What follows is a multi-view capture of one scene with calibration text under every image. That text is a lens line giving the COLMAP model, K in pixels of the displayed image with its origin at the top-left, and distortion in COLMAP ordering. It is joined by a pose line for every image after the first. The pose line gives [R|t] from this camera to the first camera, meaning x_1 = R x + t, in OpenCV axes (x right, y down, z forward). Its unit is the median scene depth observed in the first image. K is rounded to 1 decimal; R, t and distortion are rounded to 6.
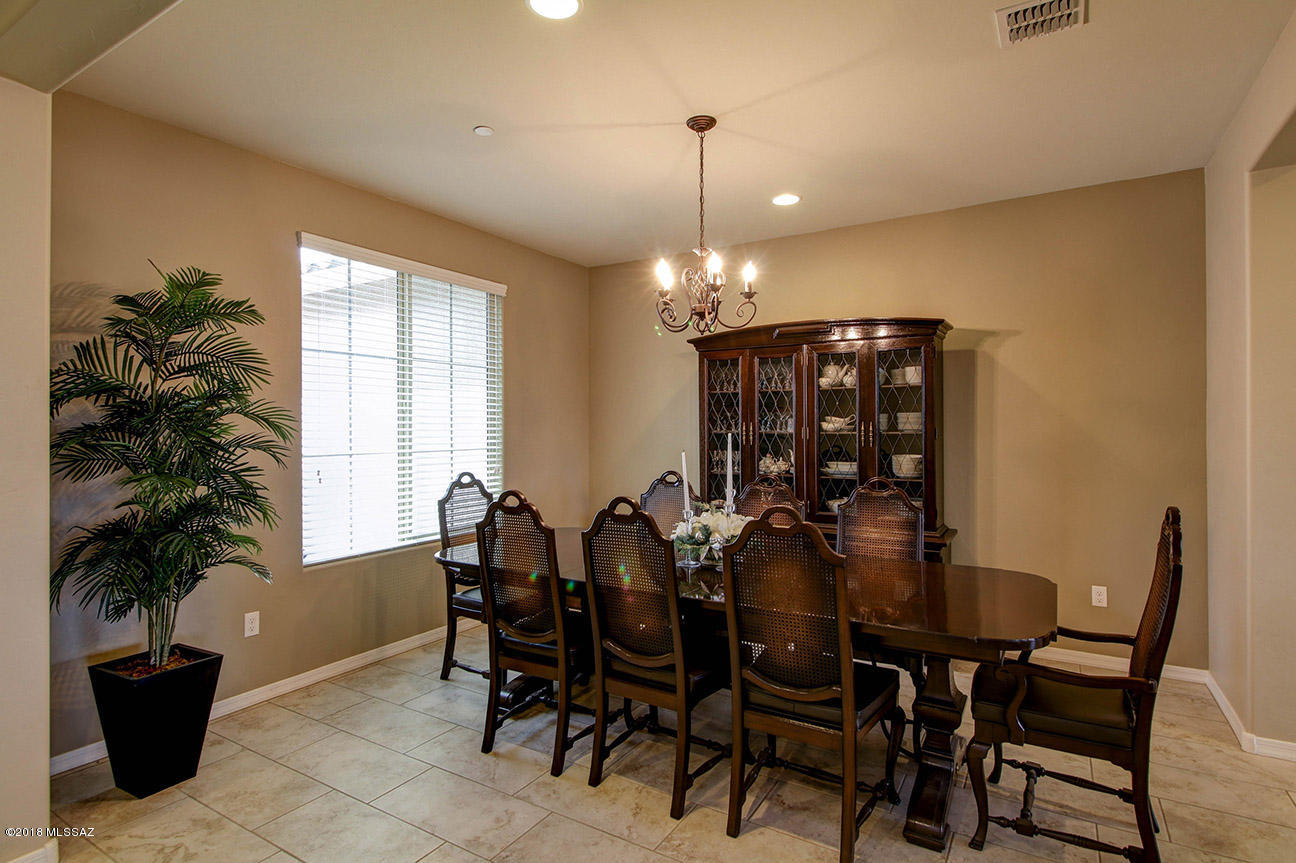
lens RADIAL K [[679.6, 0, 648.0], [0, 679.6, 431.5], [0, 0, 1]] dist [-0.000989, 0.000425]
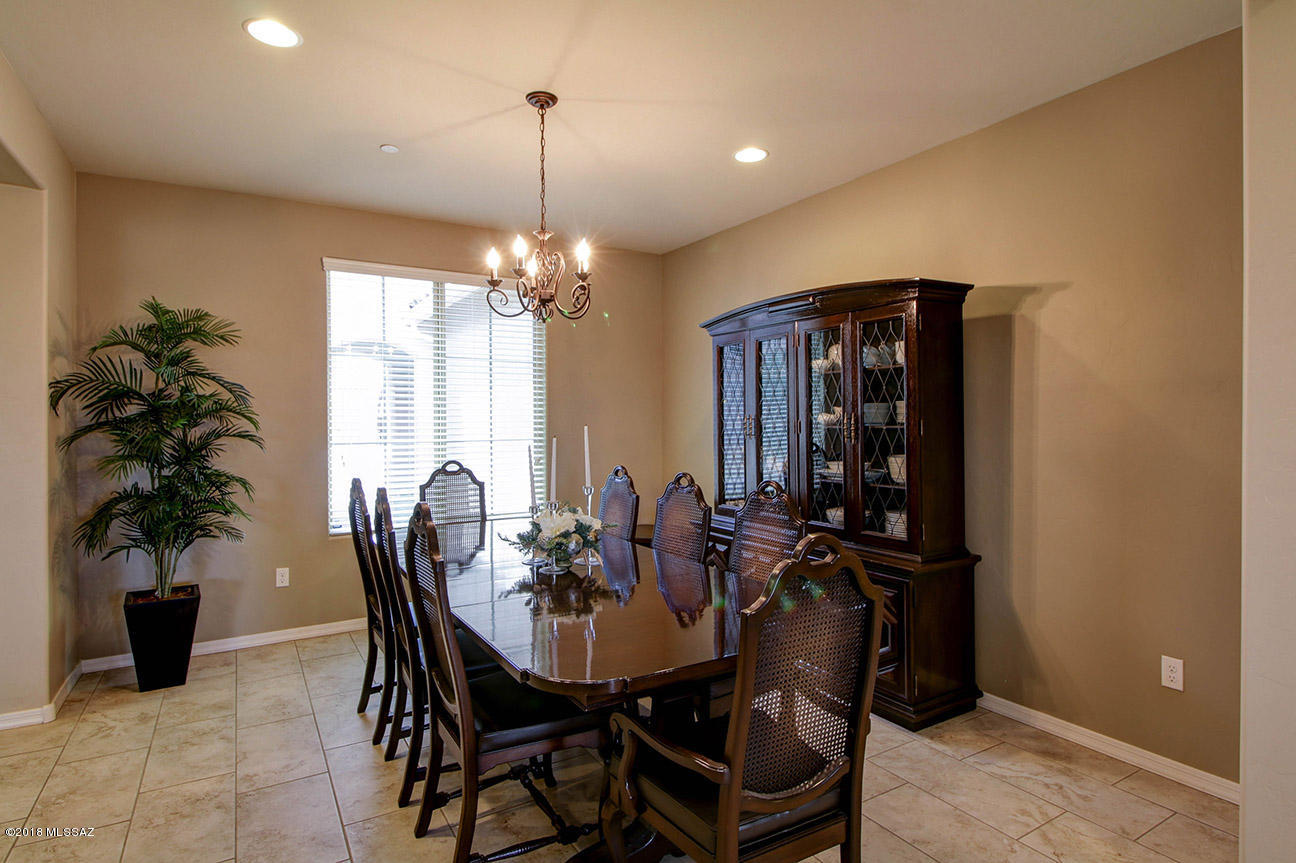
lens RADIAL K [[706.9, 0, 652.0], [0, 706.9, 436.5], [0, 0, 1]] dist [0.016324, -0.000342]
pose [[0.882941, 0.011098, -0.469352, 0.546116], [-0.002510, 0.999818, 0.018920, -0.001172], [0.469477, -0.015527, 0.882808, 0.149380]]
